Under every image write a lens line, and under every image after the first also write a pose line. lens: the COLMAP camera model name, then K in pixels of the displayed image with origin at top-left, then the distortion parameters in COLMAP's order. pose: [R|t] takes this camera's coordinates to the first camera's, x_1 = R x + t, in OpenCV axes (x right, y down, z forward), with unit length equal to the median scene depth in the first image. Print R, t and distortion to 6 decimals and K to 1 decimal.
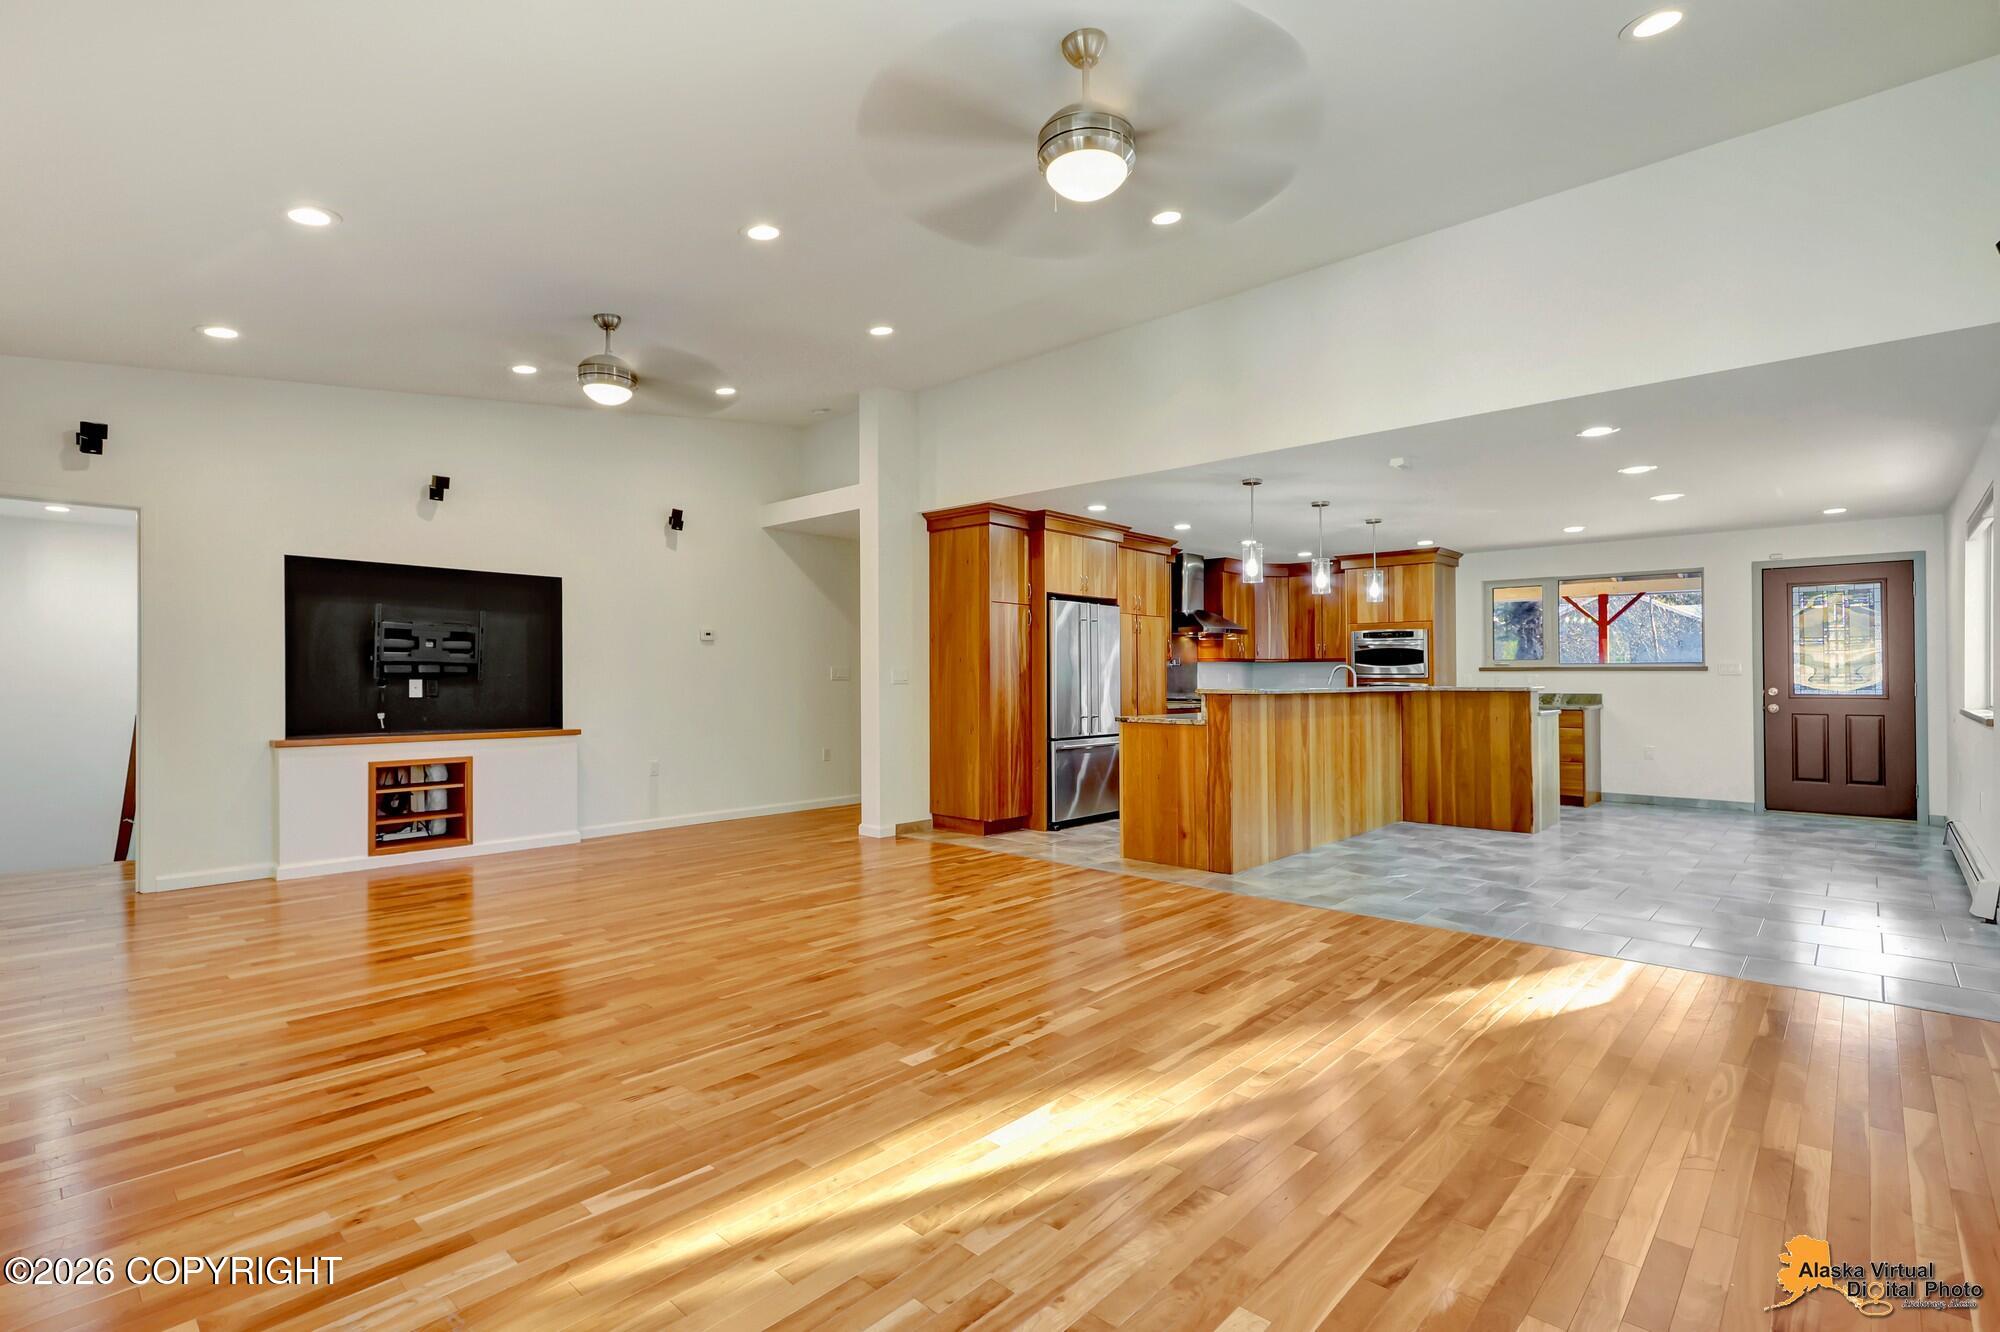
lens RADIAL K [[944.8, 0, 1000.0], [0, 944.8, 666.0], [0, 0, 1]] dist [0.001492, -0.000120]
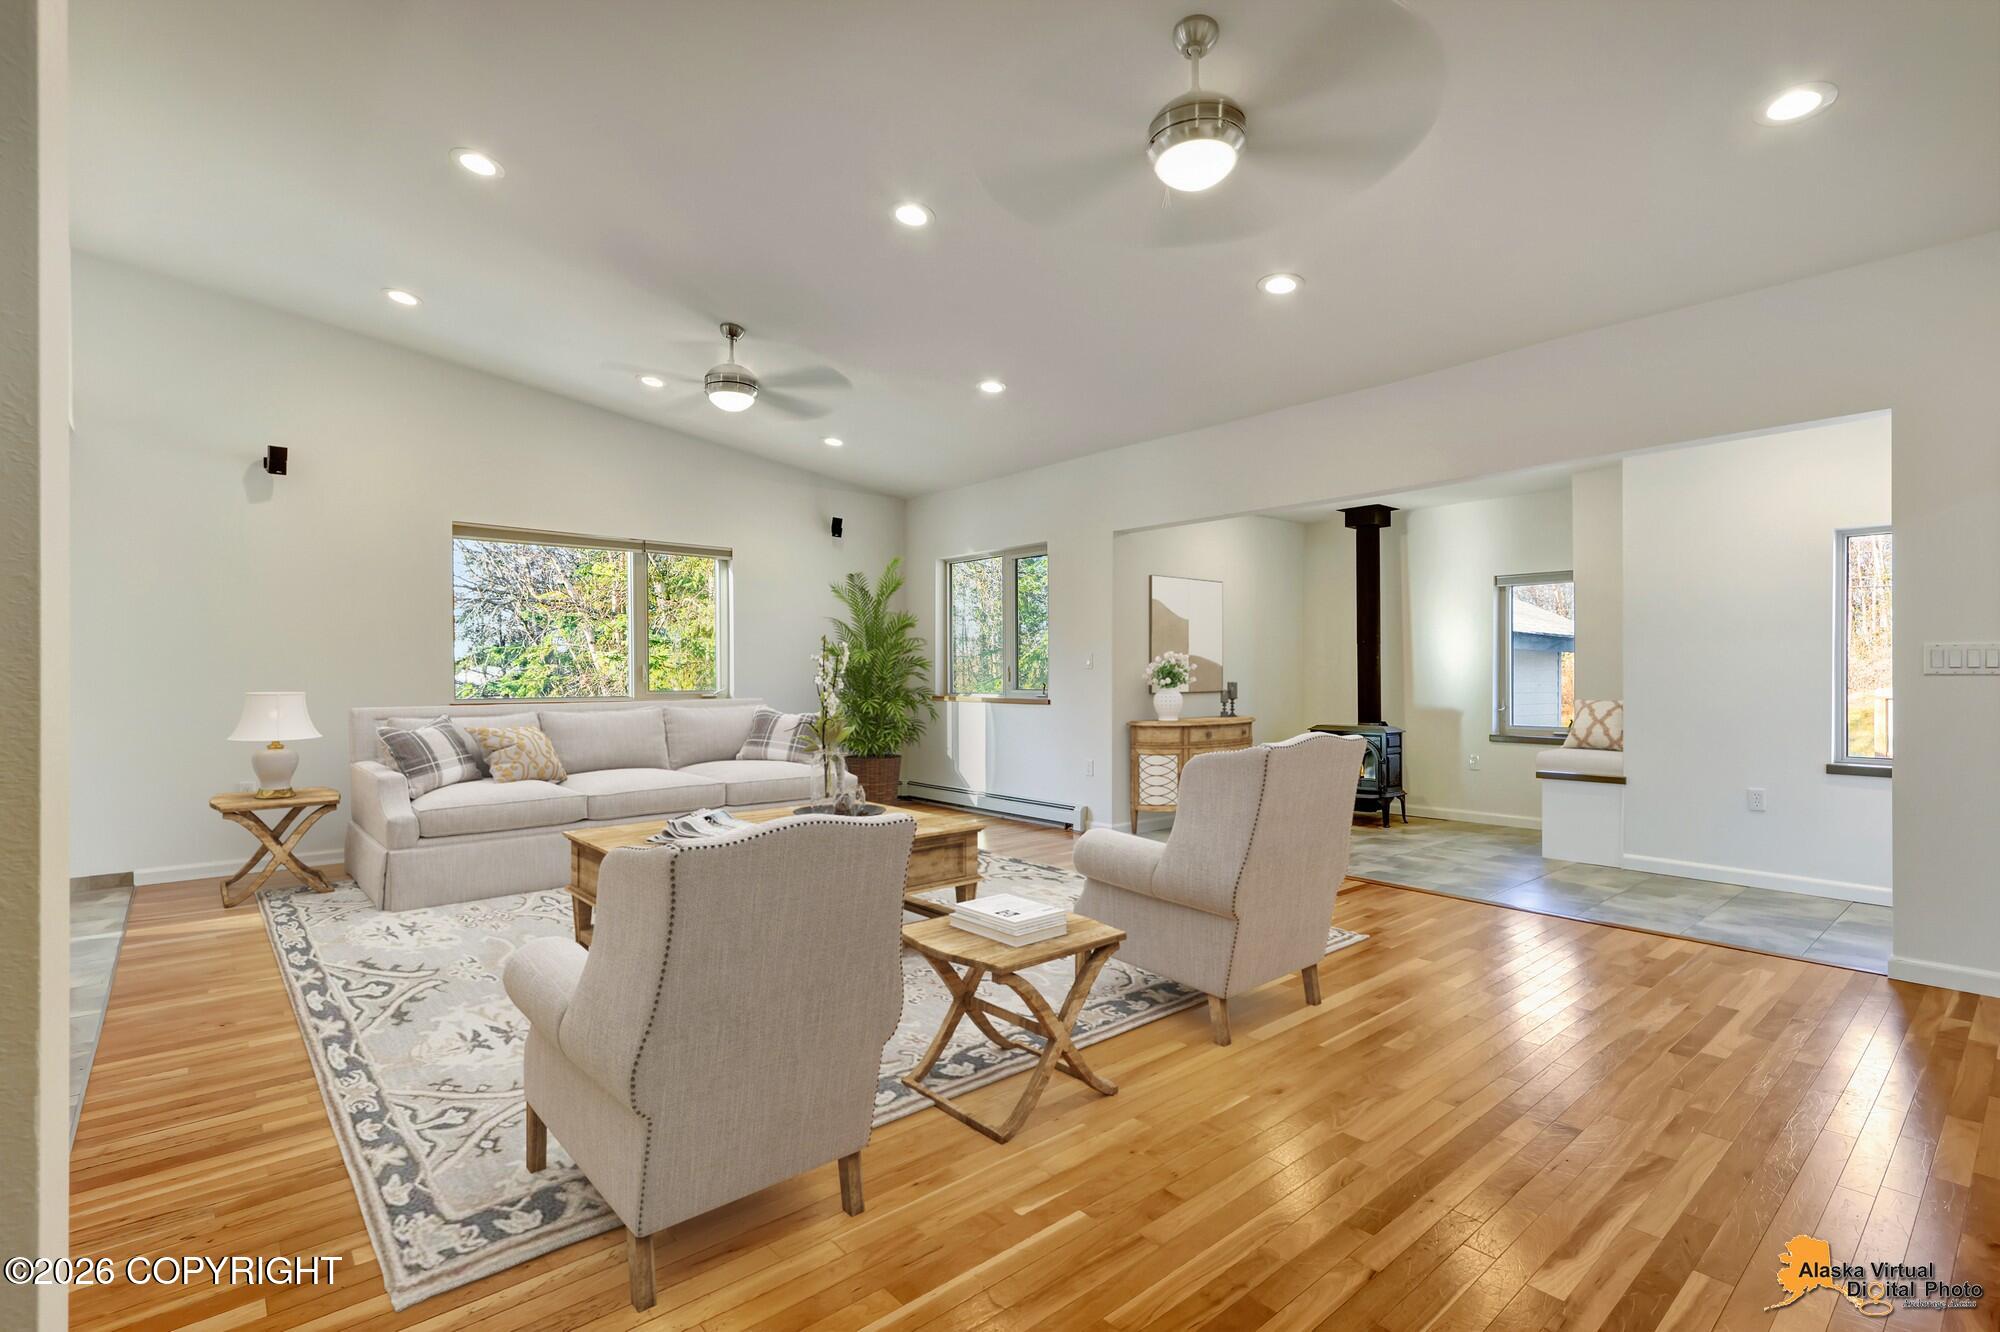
lens RADIAL K [[931.6, 0, 1008.8], [0, 931.6, 678.8], [0, 0, 1]] dist [-0.000222, -0.000107]
pose [[-0.994895, 0.005332, 0.100775, -0.276343], [0.003686, 0.999857, -0.016513, 0.027576], [-0.100849, -0.016057, -0.994772, 1.240572]]
